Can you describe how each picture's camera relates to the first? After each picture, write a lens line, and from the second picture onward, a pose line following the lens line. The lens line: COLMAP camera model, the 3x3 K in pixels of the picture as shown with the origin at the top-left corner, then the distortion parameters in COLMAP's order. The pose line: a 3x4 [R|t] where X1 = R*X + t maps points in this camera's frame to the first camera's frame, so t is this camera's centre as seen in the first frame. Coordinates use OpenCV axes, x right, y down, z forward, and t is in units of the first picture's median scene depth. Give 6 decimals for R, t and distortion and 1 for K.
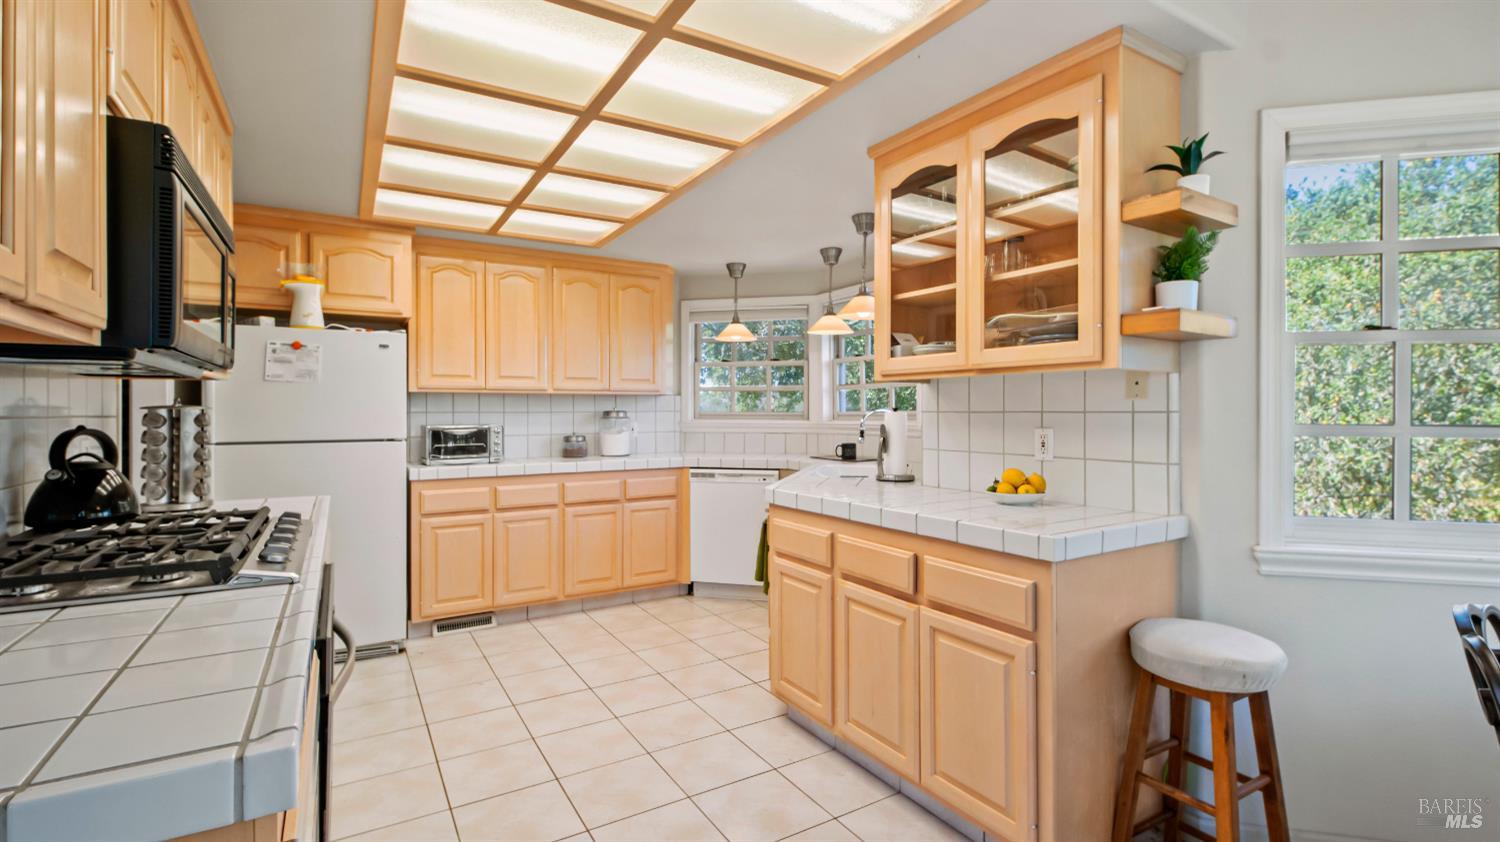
lens RADIAL K [[709.4, 0, 746.4], [0, 709.4, 427.3], [0, 0, 1]] dist [0.005414, -0.000864]
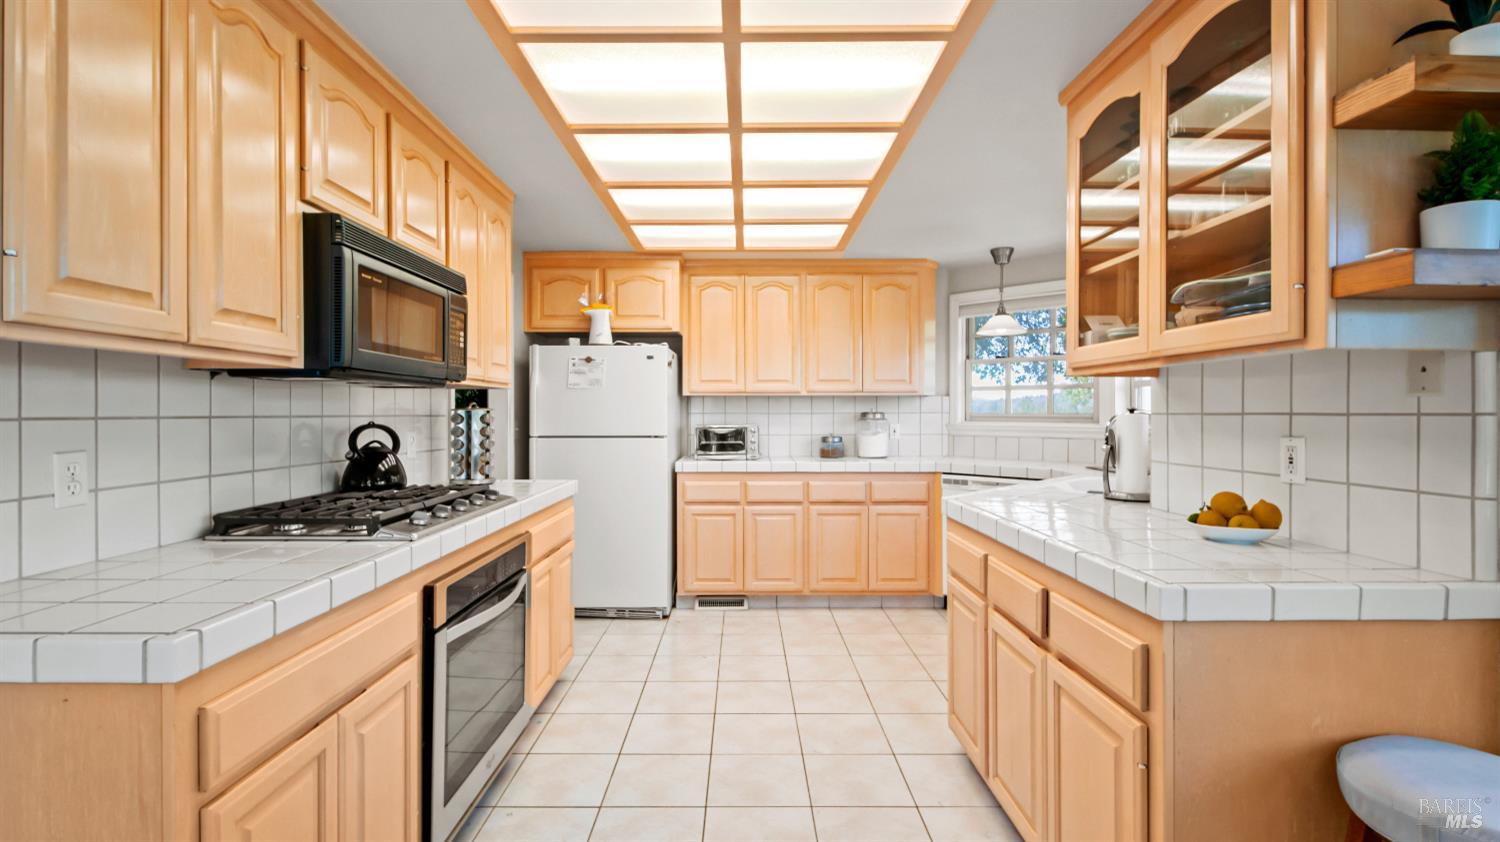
lens RADIAL K [[709.4, 0, 746.4], [0, 709.4, 427.3], [0, 0, 1]] dist [0.005414, -0.000864]
pose [[0.844930, 0.012277, -0.534736, 0.242511], [-0.013402, 0.999909, 0.001780, -0.001693], [0.534709, 0.005663, 0.845017, 0.082937]]
